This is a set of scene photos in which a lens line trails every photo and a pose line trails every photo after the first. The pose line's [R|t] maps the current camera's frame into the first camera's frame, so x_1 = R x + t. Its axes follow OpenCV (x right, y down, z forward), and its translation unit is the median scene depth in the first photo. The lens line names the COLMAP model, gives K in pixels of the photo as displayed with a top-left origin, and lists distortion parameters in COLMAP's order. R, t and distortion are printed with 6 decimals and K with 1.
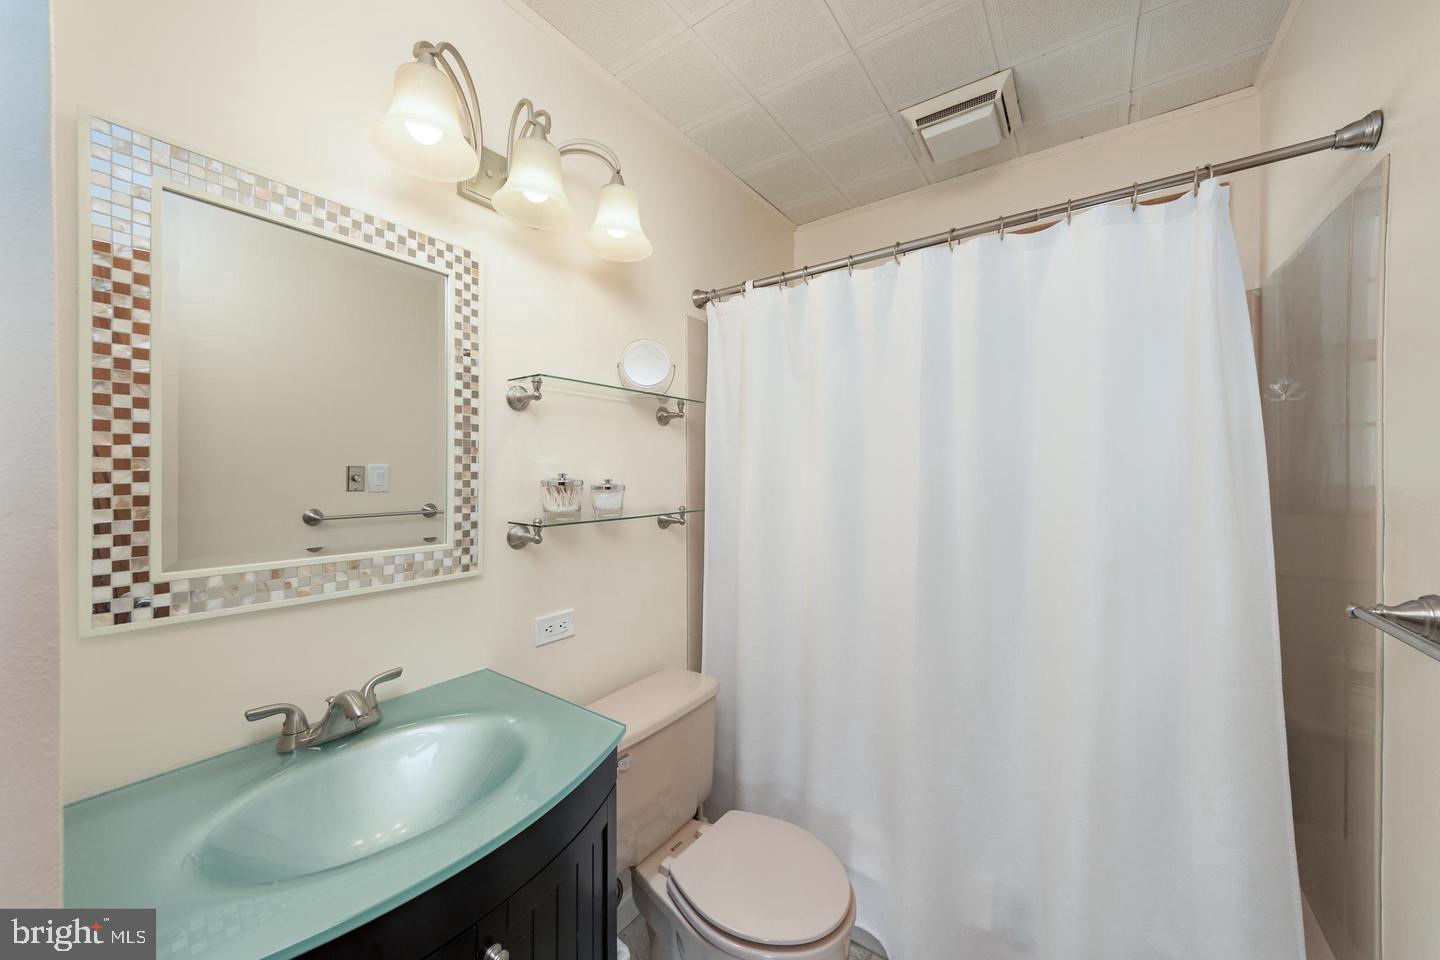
lens RADIAL K [[517.5, 0, 720.0], [0, 517.5, 480.0], [0, 0, 1]] dist [-0.000056, -0.000068]
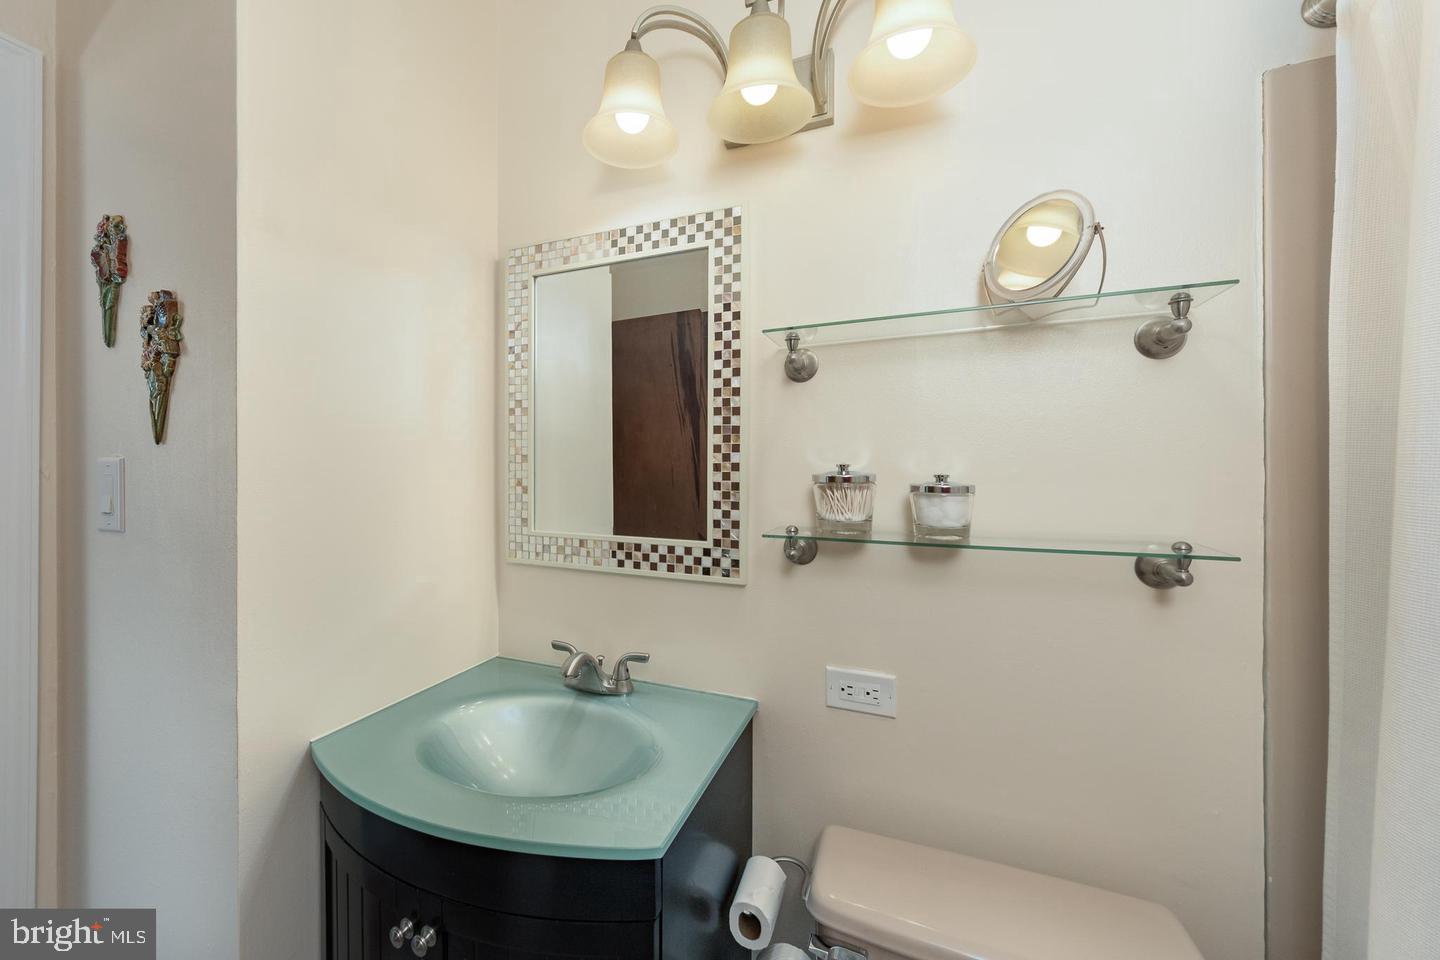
lens RADIAL K [[579.3, 0, 720.0], [0, 579.3, 480.0], [0, 0, 1]] dist [-0.002005, -0.000204]
pose [[0.200731, 0.007665, -0.979616, 0.465683], [-0.022470, 0.999742, 0.003218, 0.010559], [0.979389, 0.021367, 0.200852, 0.796383]]
